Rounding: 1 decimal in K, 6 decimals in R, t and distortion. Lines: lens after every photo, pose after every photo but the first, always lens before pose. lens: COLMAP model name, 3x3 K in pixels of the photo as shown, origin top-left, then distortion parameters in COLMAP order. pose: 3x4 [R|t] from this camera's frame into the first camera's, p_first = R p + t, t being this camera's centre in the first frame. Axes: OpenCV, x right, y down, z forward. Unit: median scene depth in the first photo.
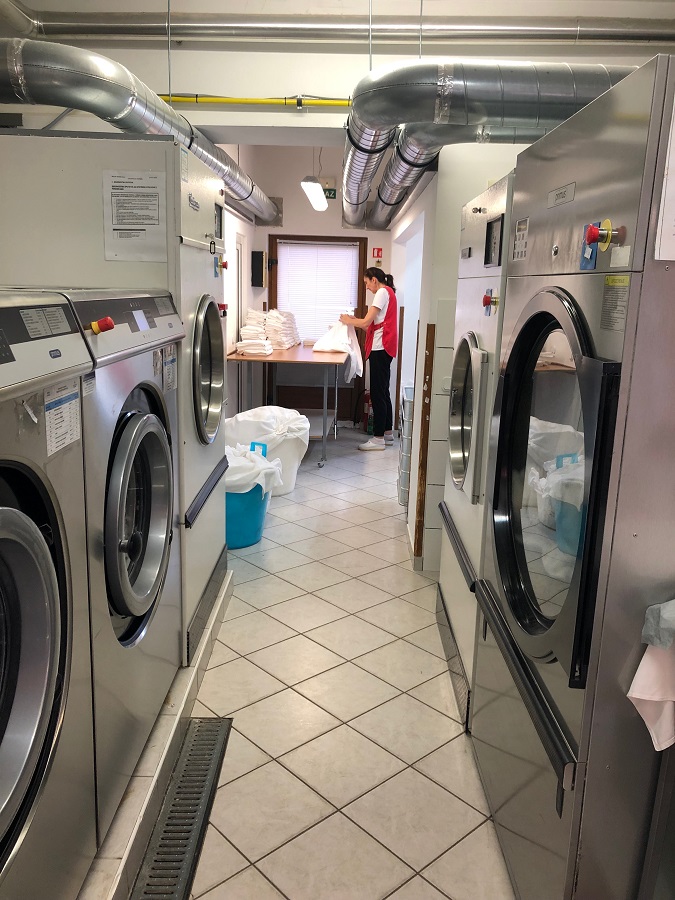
lens RADIAL K [[750.3, 0, 337.5], [0, 750.3, 450.0], [0, 0, 1]] dist [0.004835, 0.004459]
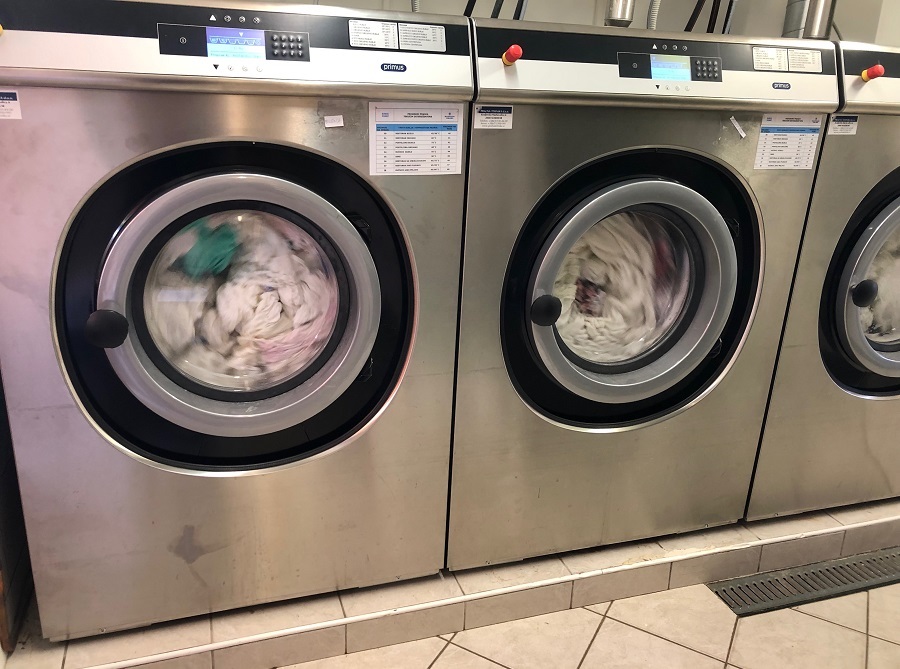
lens RADIAL K [[725.5, 0, 450.0], [0, 725.5, 334.5], [0, 0, 1]] dist [-0.001244, 0.000348]
pose [[0.316228, 0.299922, -0.900026, 0.435969], [-0.238889, 0.943314, 0.230413, 0.076464], [0.918113, 0.142143, 0.369951, 0.066065]]
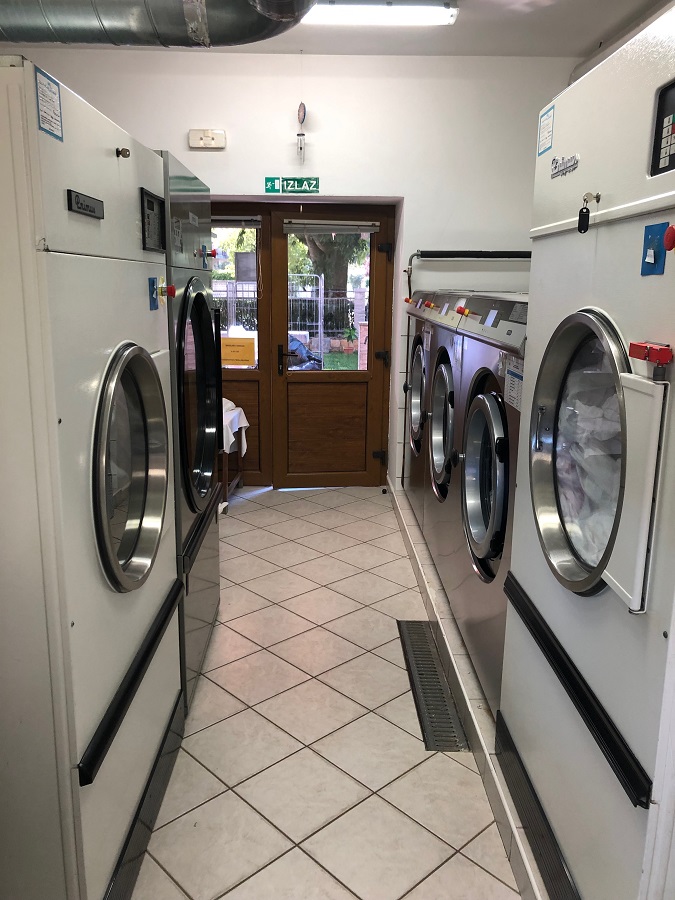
lens RADIAL K [[750.3, 0, 337.5], [0, 750.3, 450.0], [0, 0, 1]] dist [0.004835, 0.004459]
pose [[-0.998096, -0.048186, -0.038496, 0.031538], [-0.059967, 0.904064, 0.423169, -0.464193], [0.014412, 0.424672, -0.905233, 2.112291]]
